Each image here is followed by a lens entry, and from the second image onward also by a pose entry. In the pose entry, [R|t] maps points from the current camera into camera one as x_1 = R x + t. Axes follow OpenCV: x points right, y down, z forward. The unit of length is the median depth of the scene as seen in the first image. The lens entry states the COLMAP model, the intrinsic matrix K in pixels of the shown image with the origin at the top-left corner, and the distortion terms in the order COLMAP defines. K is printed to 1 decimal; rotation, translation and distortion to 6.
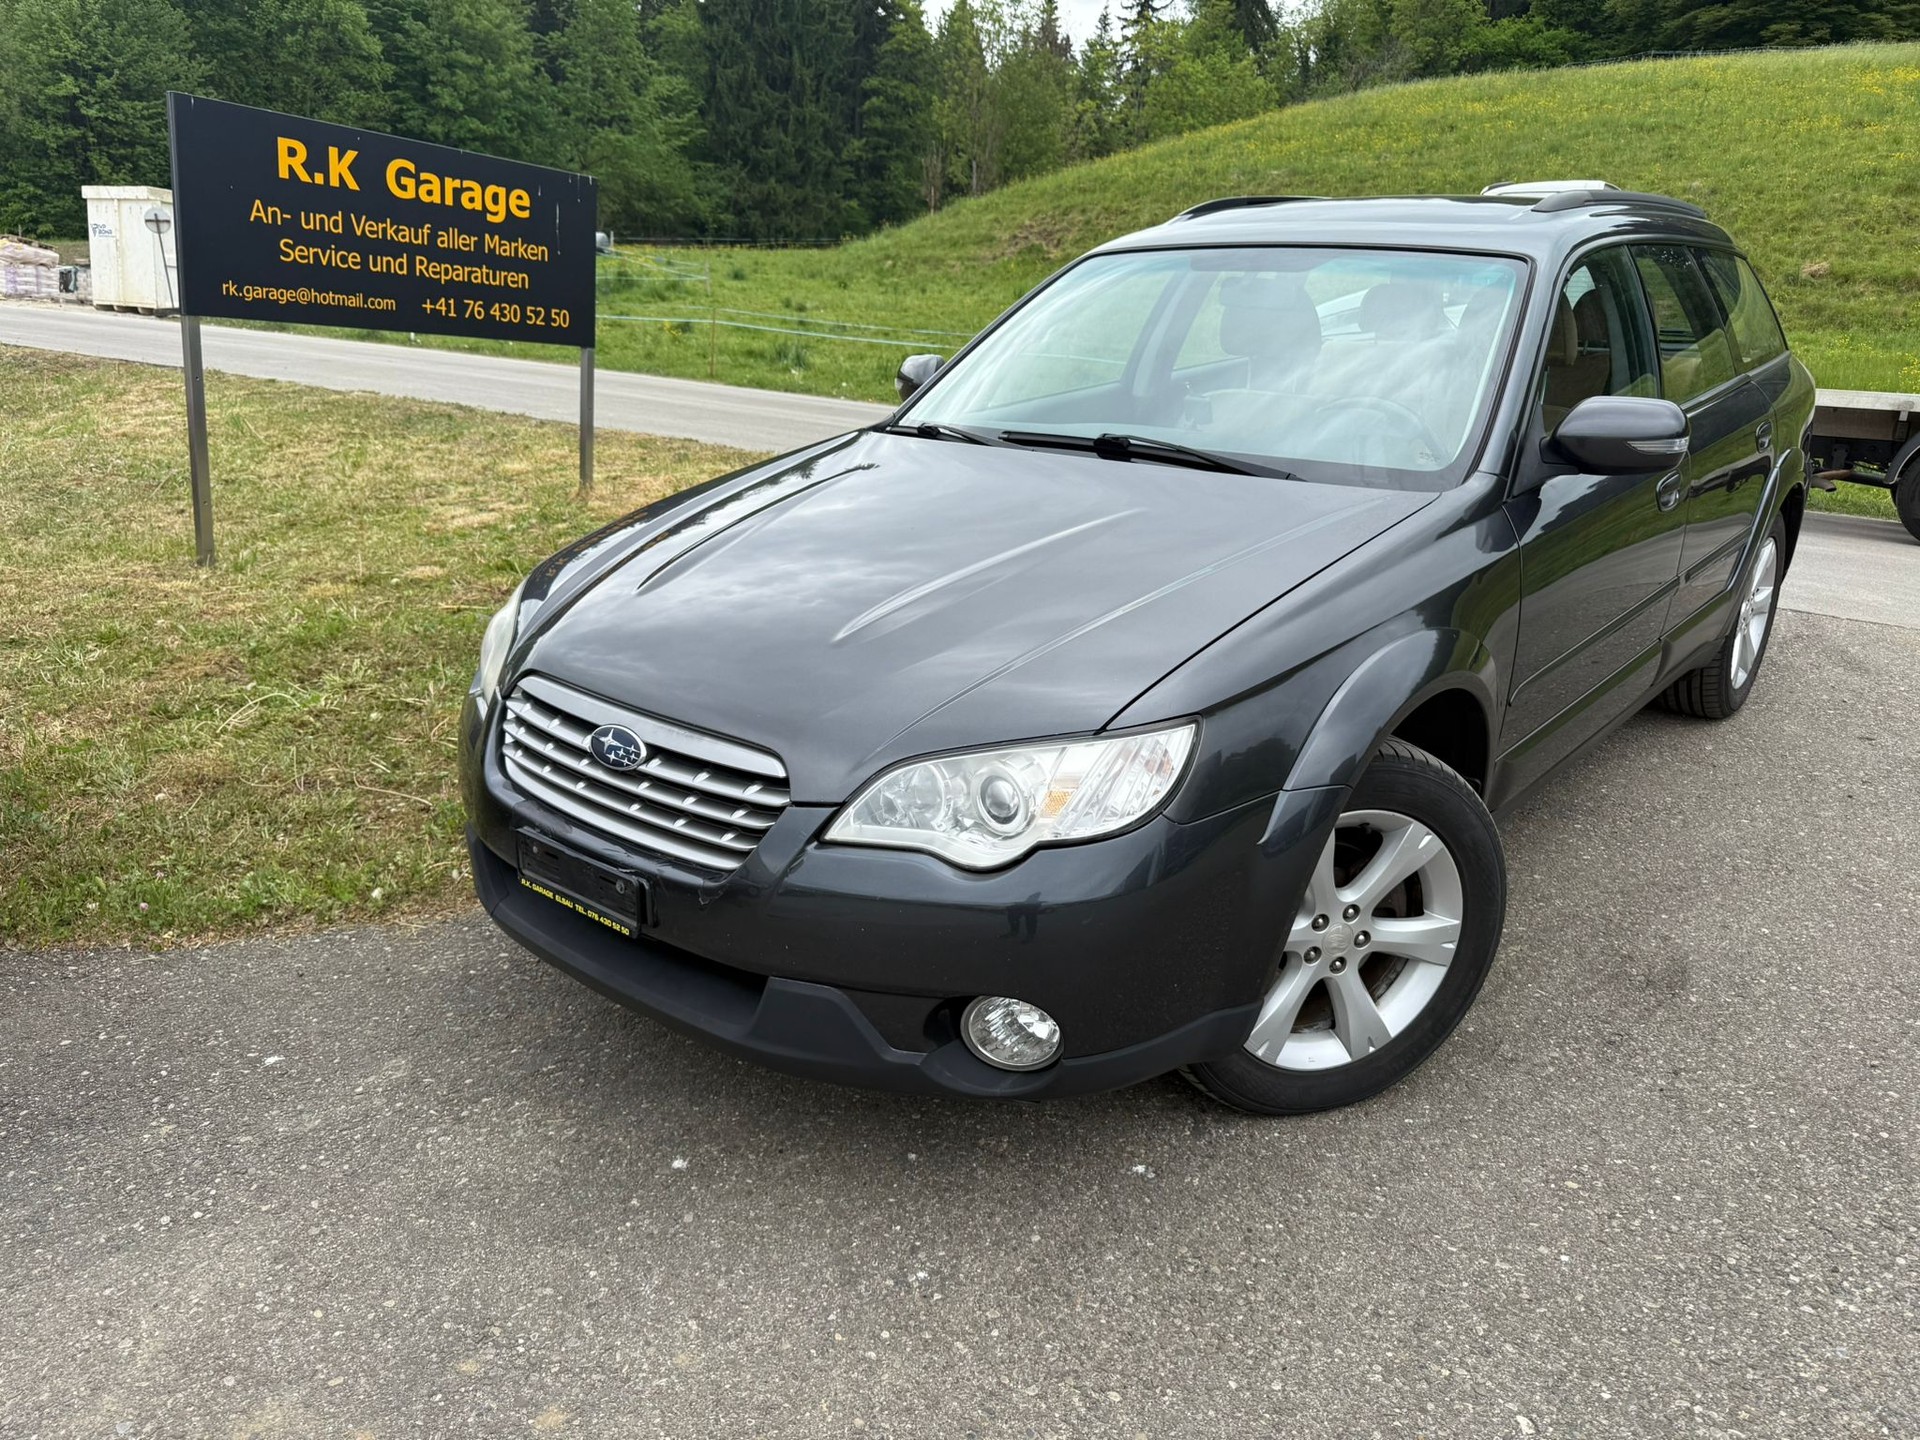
lens RADIAL K [[1362.3, 0, 953.5], [0, 1362.3, 723.8], [0, 0, 1]] dist [0.001802, -0.007843]
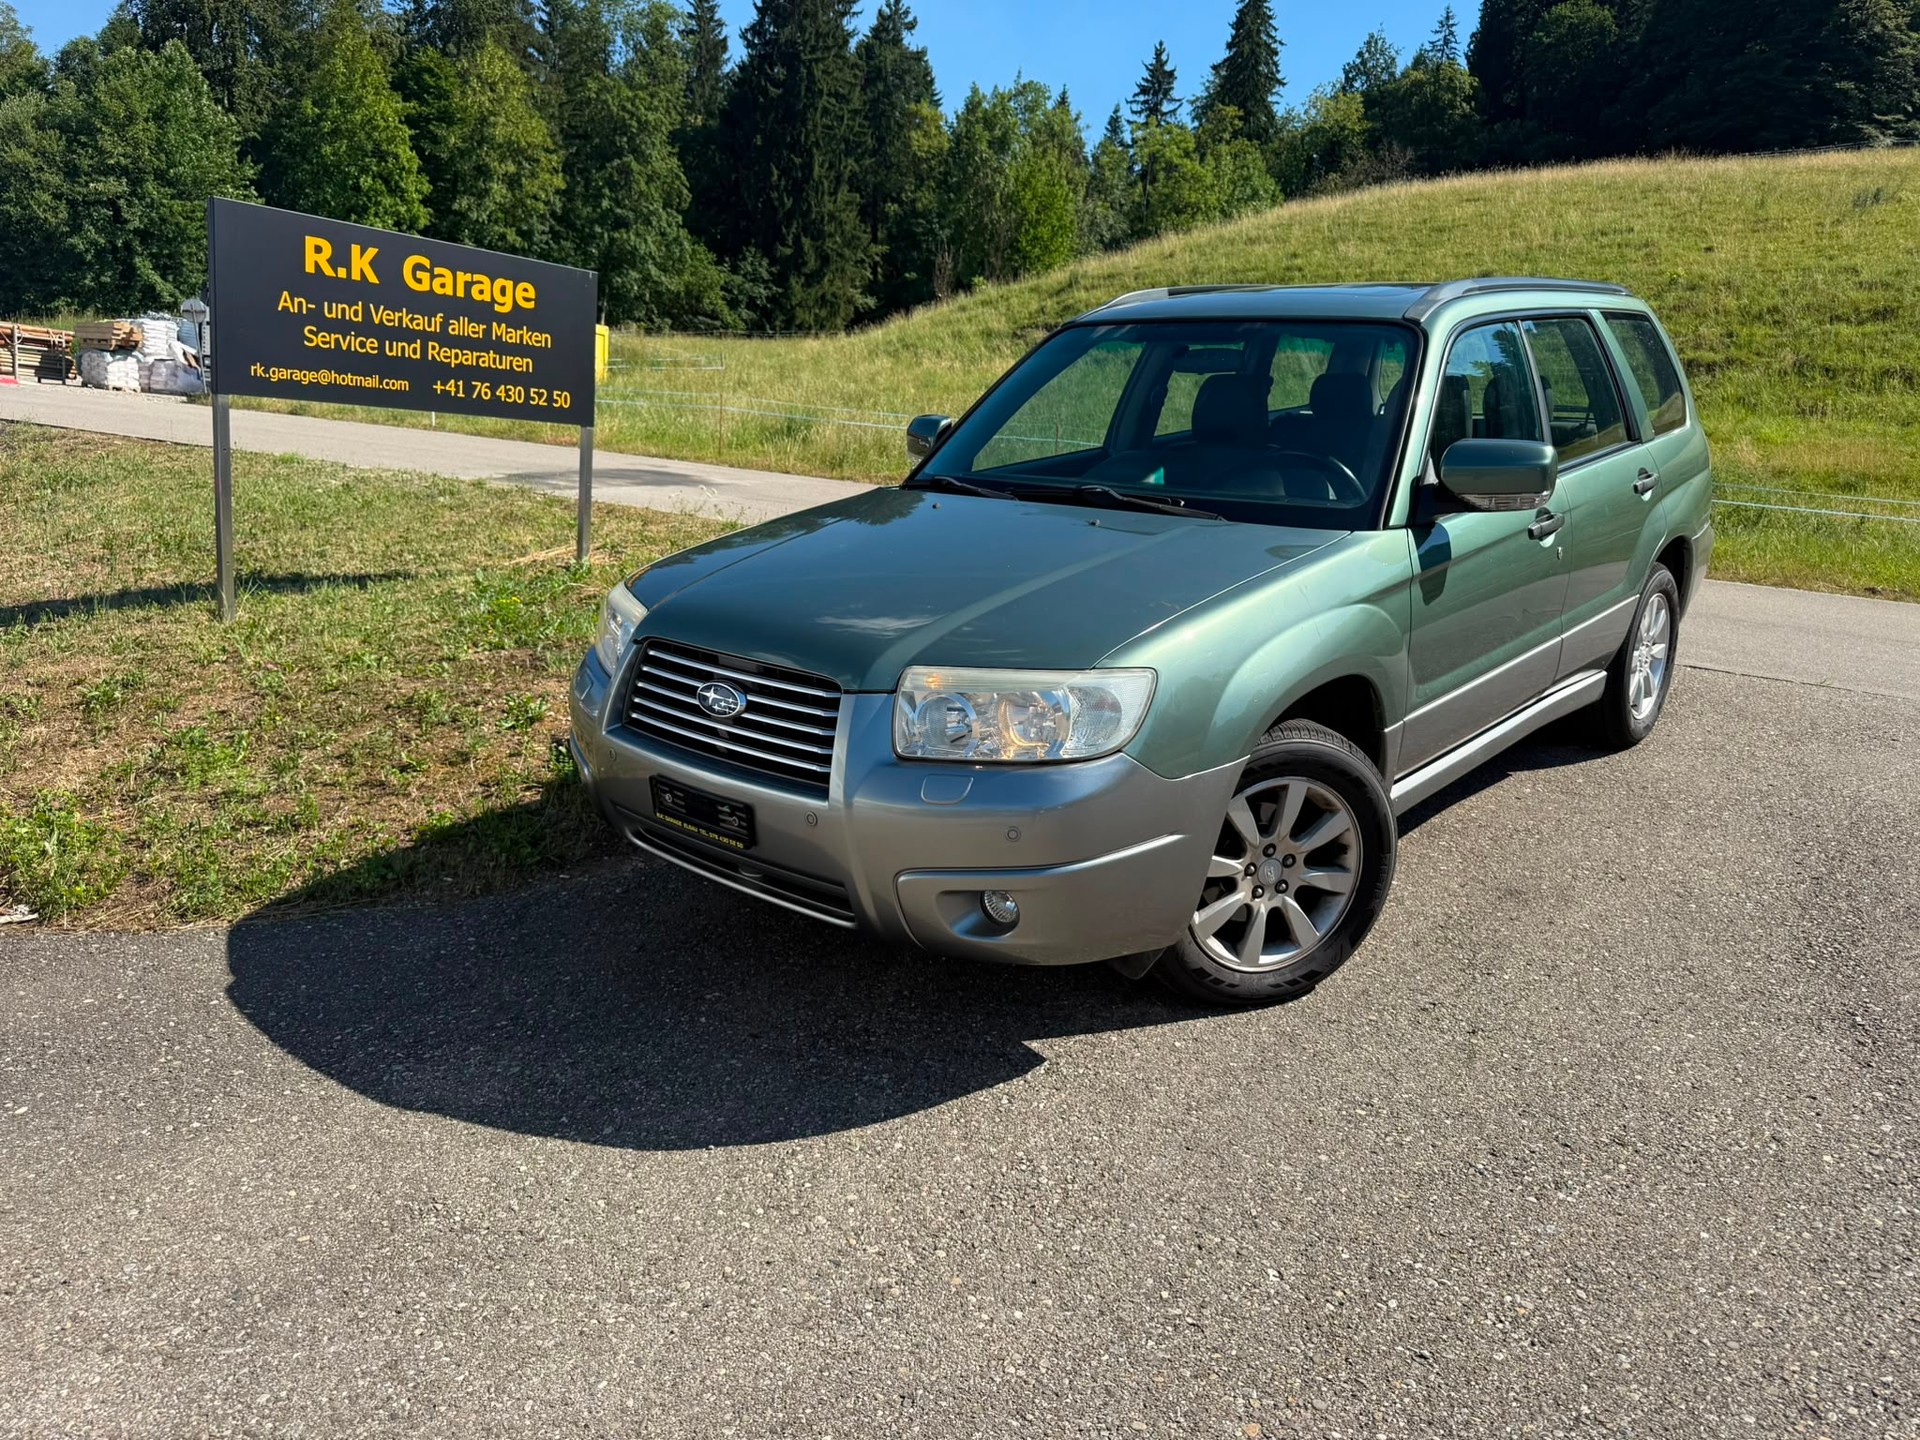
lens RADIAL K [[1364.6, 0, 960.6], [0, 1364.6, 719.7], [0, 0, 1]] dist [0.006537, -0.014119]
pose [[0.999968, 0.004055, -0.006956, 0.073886], [-0.004494, 0.997923, -0.064258, 0.049702], [0.006681, 0.064287, 0.997909, -0.128621]]
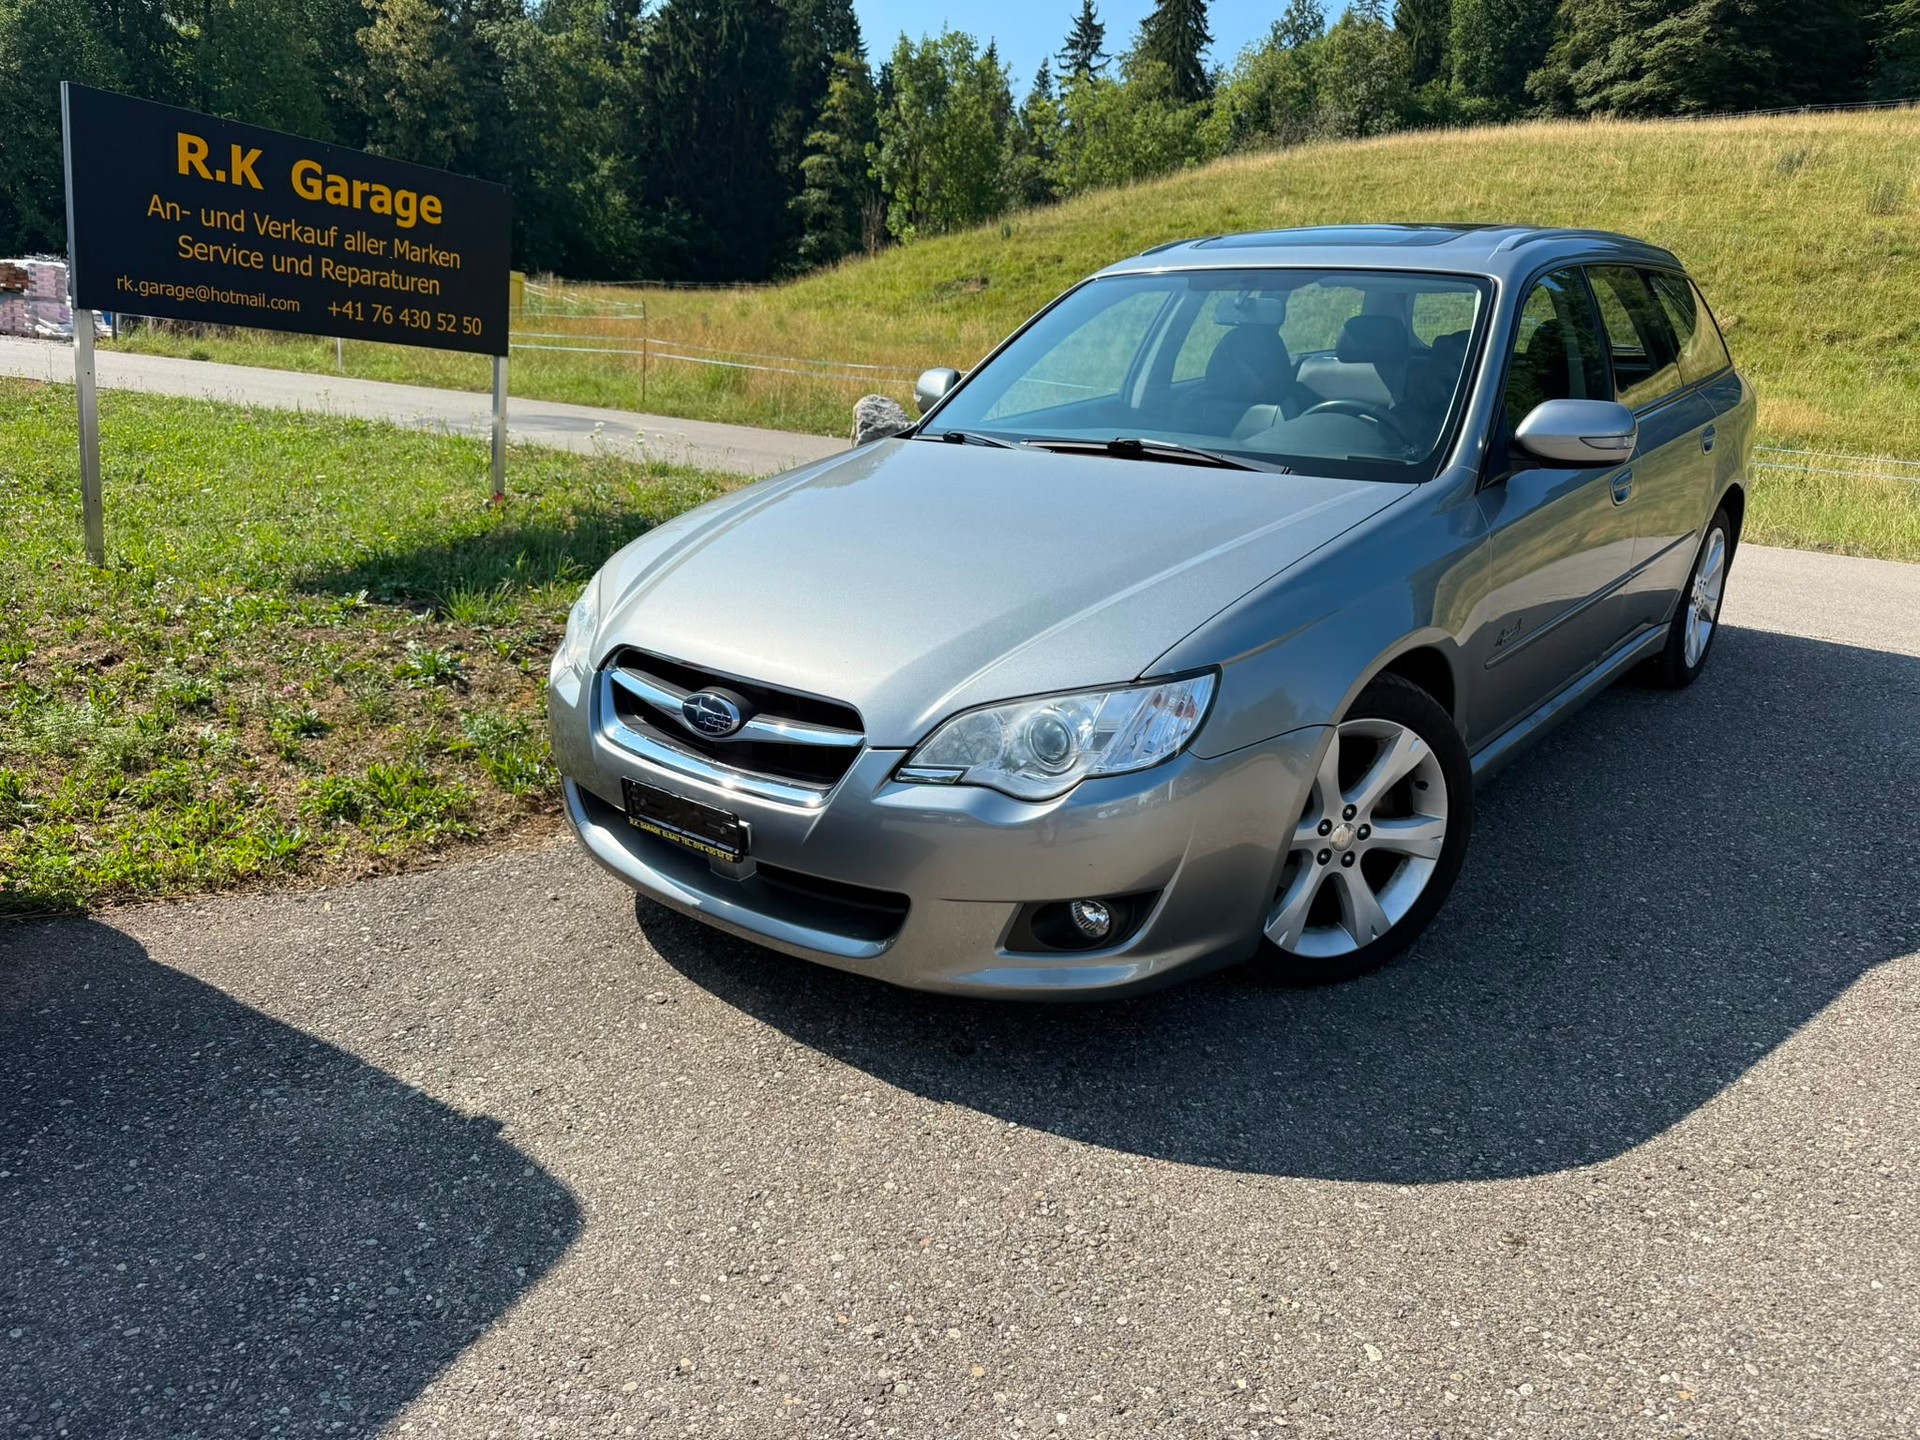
lens RADIAL K [[1362.3, 0, 953.5], [0, 1362.3, 723.8], [0, 0, 1]] dist [0.001802, -0.007843]
pose [[0.999139, 0.001066, 0.041472, 0.039822], [0.000325, 0.999438, -0.033529, 0.048805], [-0.041485, 0.033514, 0.998577, 0.010491]]
